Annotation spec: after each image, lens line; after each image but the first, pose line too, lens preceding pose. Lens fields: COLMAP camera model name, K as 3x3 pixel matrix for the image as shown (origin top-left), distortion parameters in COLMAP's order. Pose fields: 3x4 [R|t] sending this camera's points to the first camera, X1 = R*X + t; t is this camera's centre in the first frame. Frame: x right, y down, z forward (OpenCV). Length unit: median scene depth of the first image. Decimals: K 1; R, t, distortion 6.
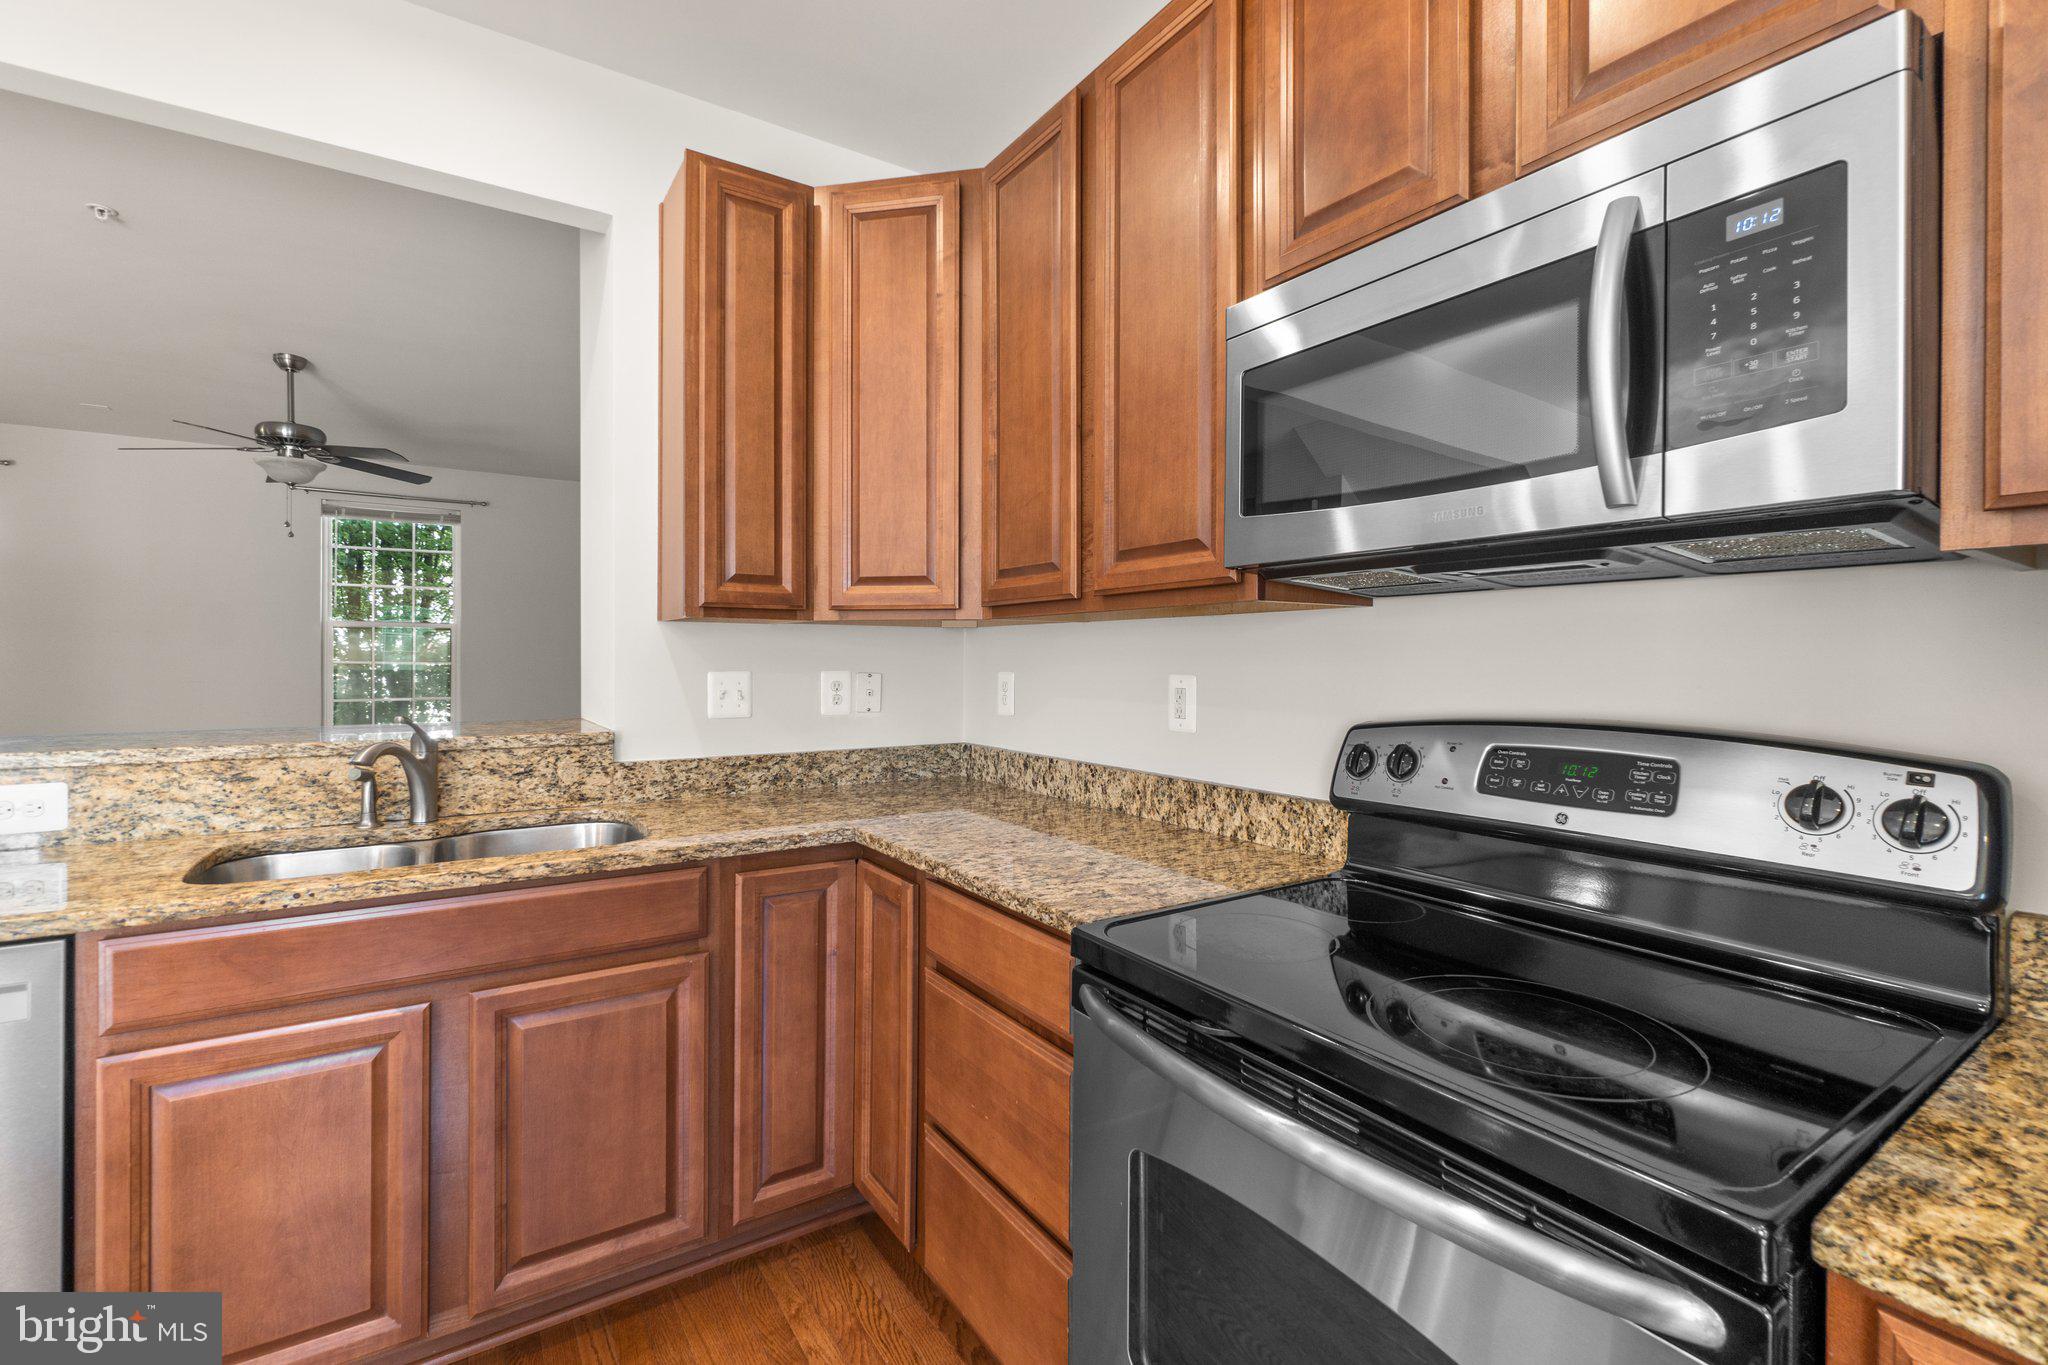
lens RADIAL K [[885.4, 0, 1016.9], [0, 885.4, 657.9], [0, 0, 1]] dist [-0.002362, 0.000111]
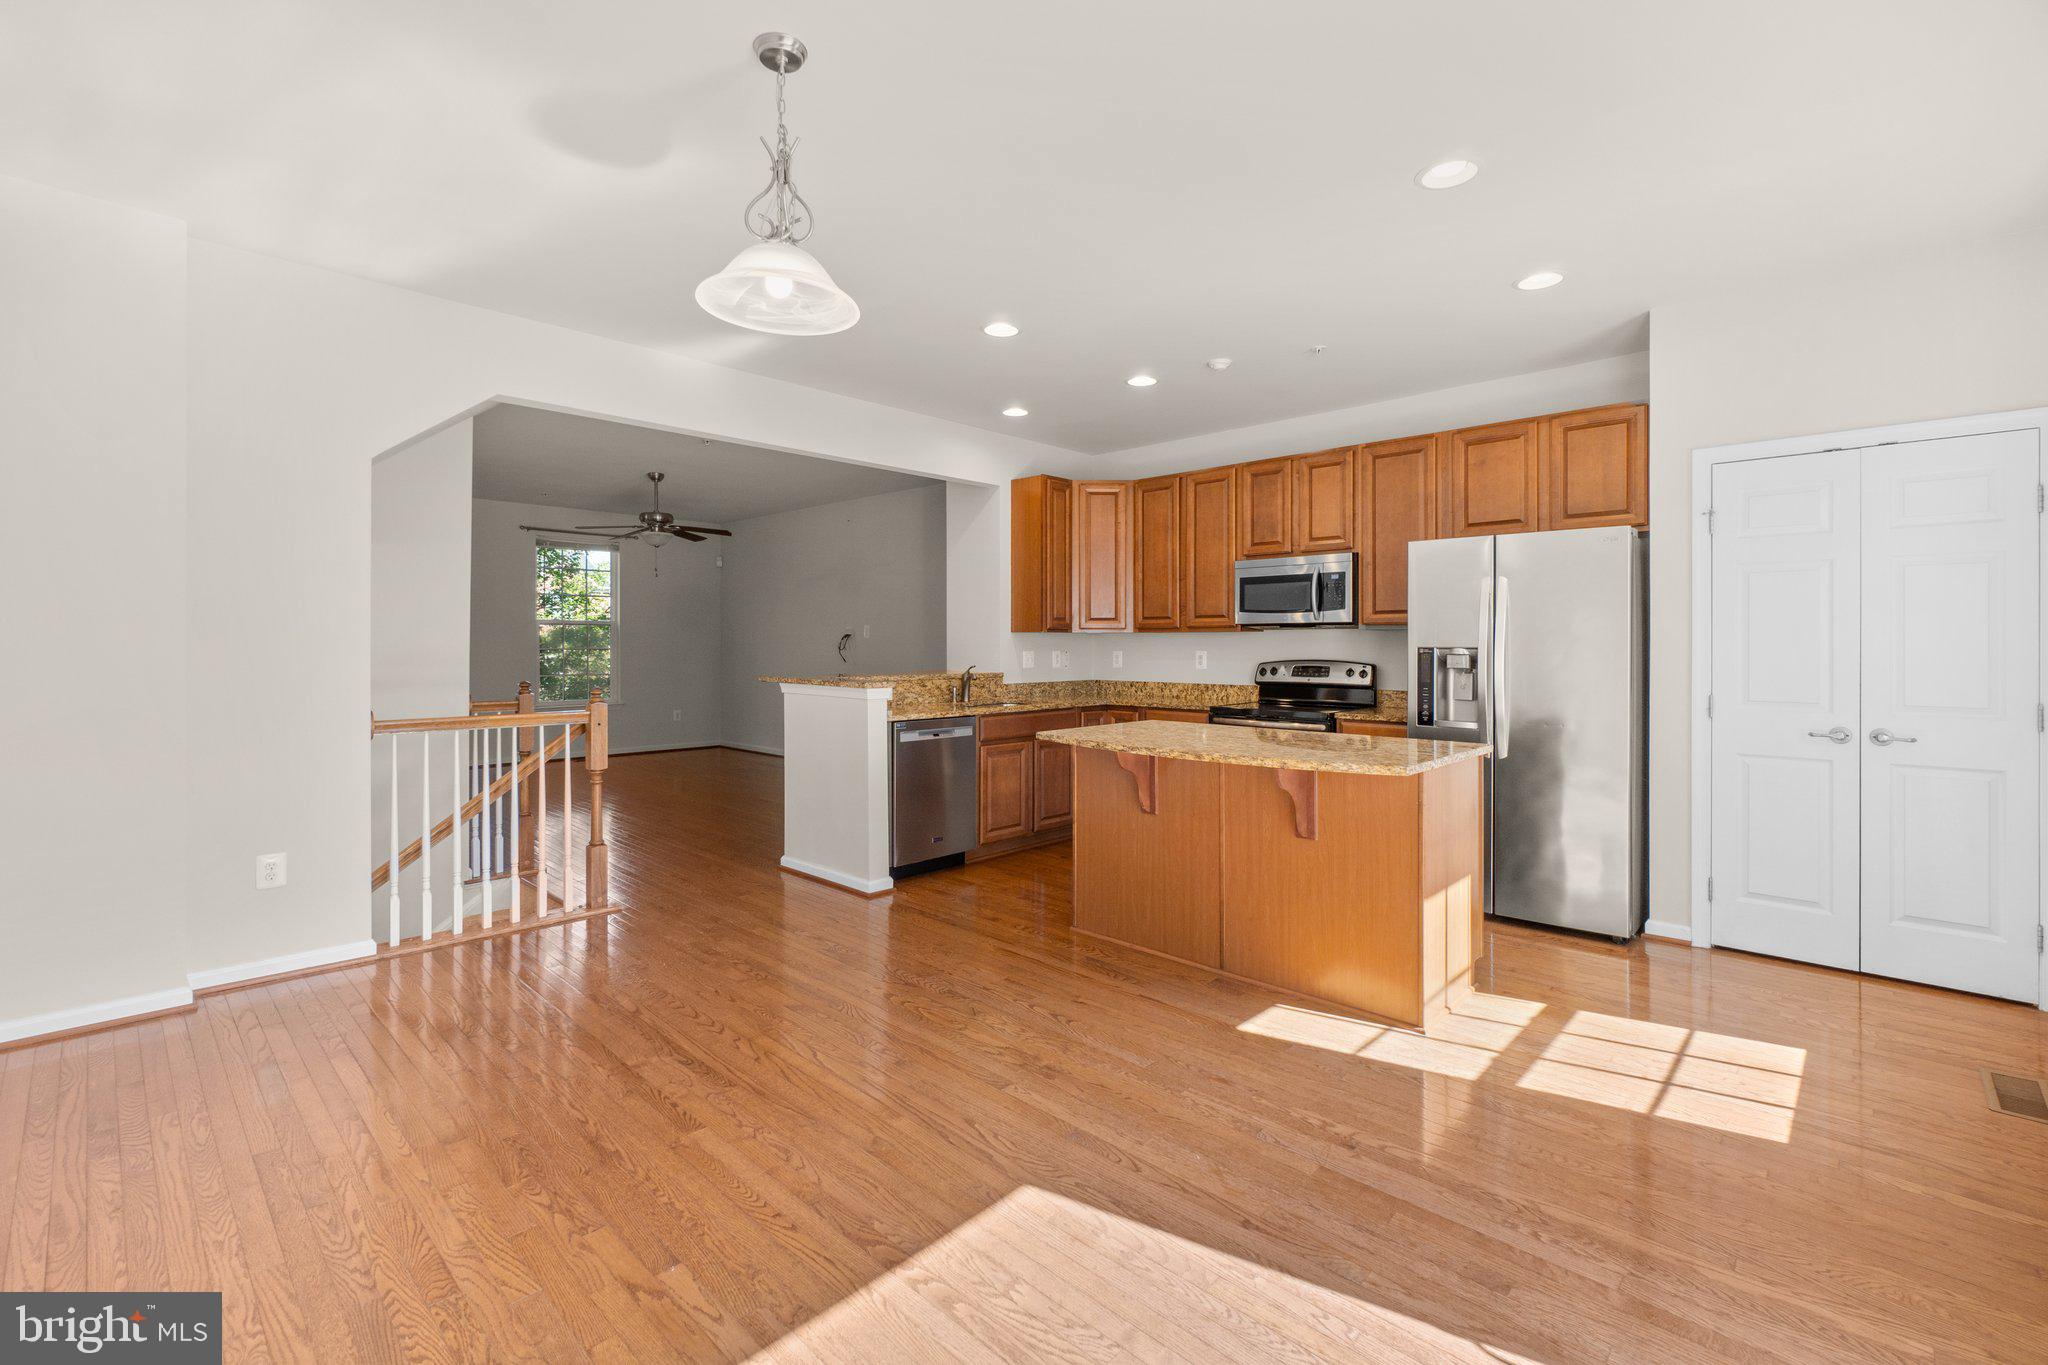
lens RADIAL K [[891.5, 0, 1019.3], [0, 891.5, 645.9], [0, 0, 1]] dist [-0.000397, 0.000279]
pose [[0.973867, -0.003318, 0.227093, -1.212552], [0.002637, 0.999991, 0.003306, -0.011684], [-0.227102, -0.002621, 0.973867, -2.022113]]
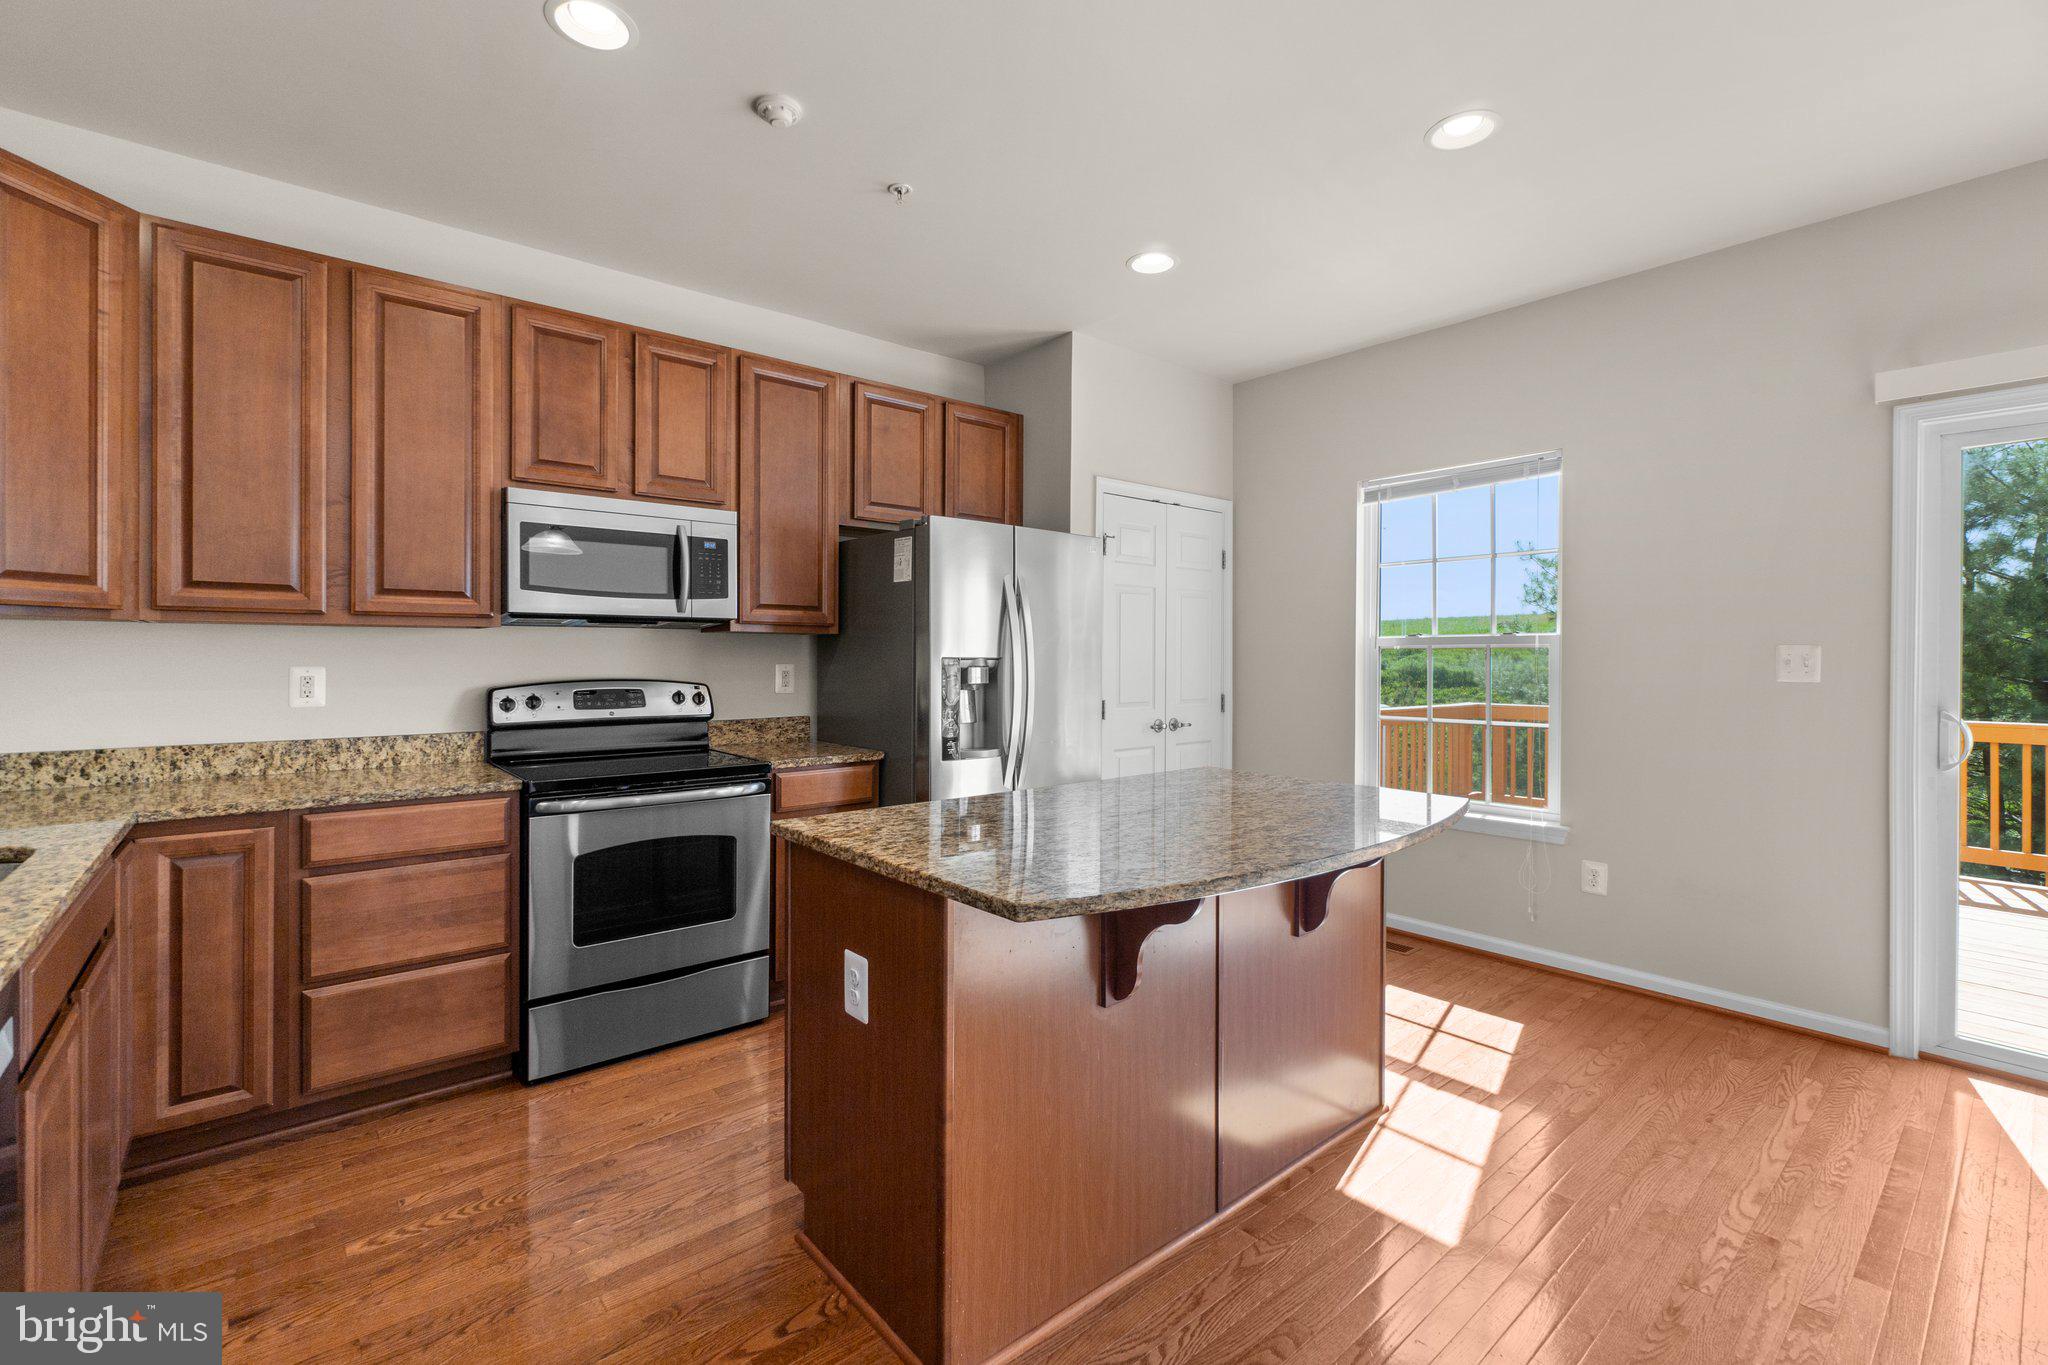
lens RADIAL K [[885.4, 0, 1016.9], [0, 885.4, 657.9], [0, 0, 1]] dist [-0.002362, 0.000111]
pose [[-0.116808, -0.003340, 0.993149, -1.410760], [-0.001303, 0.999994, 0.003210, -0.001468], [-0.993154, -0.000919, -0.116811, 0.040810]]
